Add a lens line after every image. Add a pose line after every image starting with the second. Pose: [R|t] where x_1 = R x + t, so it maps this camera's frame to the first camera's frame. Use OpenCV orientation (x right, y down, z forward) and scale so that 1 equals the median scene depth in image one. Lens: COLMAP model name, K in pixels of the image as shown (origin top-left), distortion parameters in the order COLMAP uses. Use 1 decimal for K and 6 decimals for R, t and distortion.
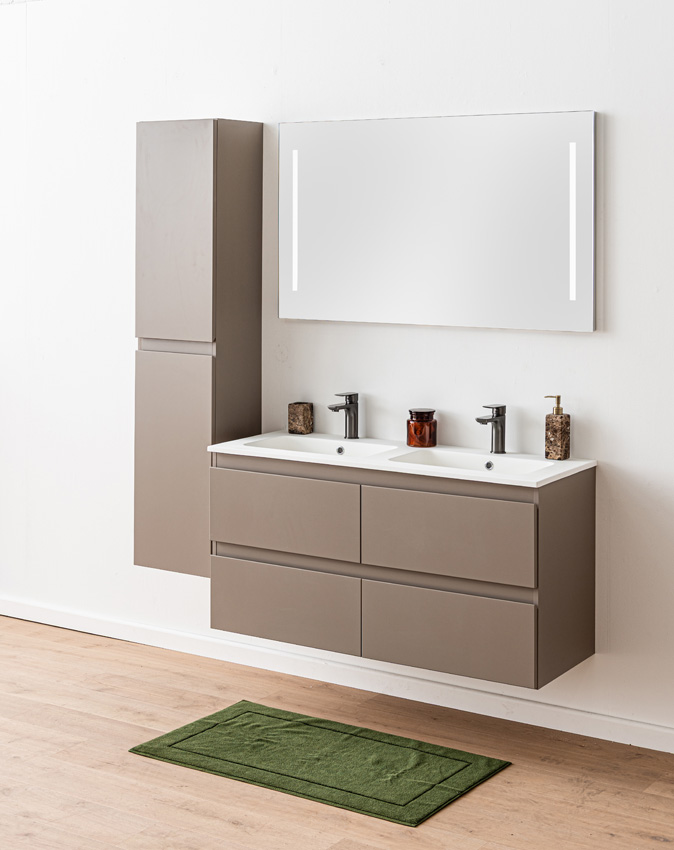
lens RADIAL K [[1440.4, 0, 336.3], [0, 1440.4, 389.6], [0, 0, 1]] dist [0.001010, 0.038289]
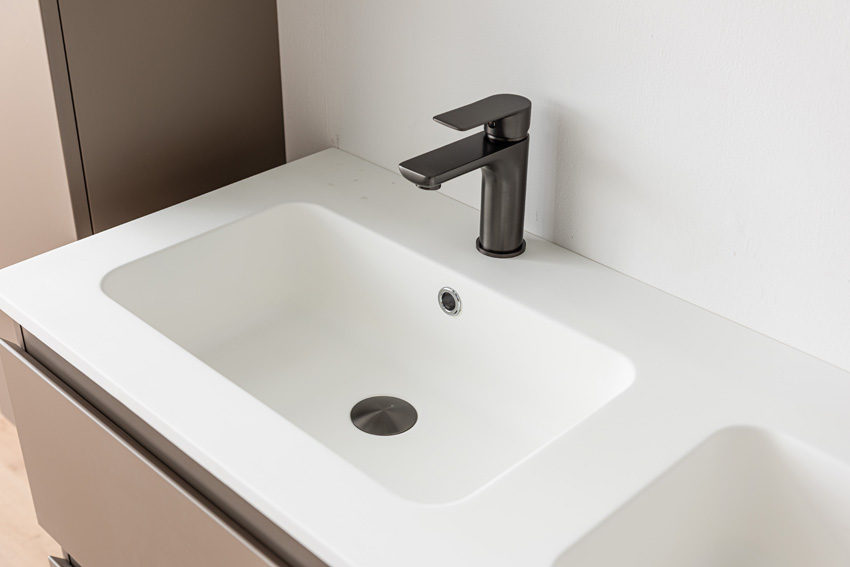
lens RADIAL K [[1151.9, 0, 425.0], [0, 1151.9, 283.5], [0, 0, 1]] dist [-0.005213, -0.008339]
pose [[0.974354, 0.116796, -0.192338, 0.046451], [-0.029923, 0.914408, 0.403686, -0.060933], [0.223024, -0.387577, 0.894452, 0.861721]]
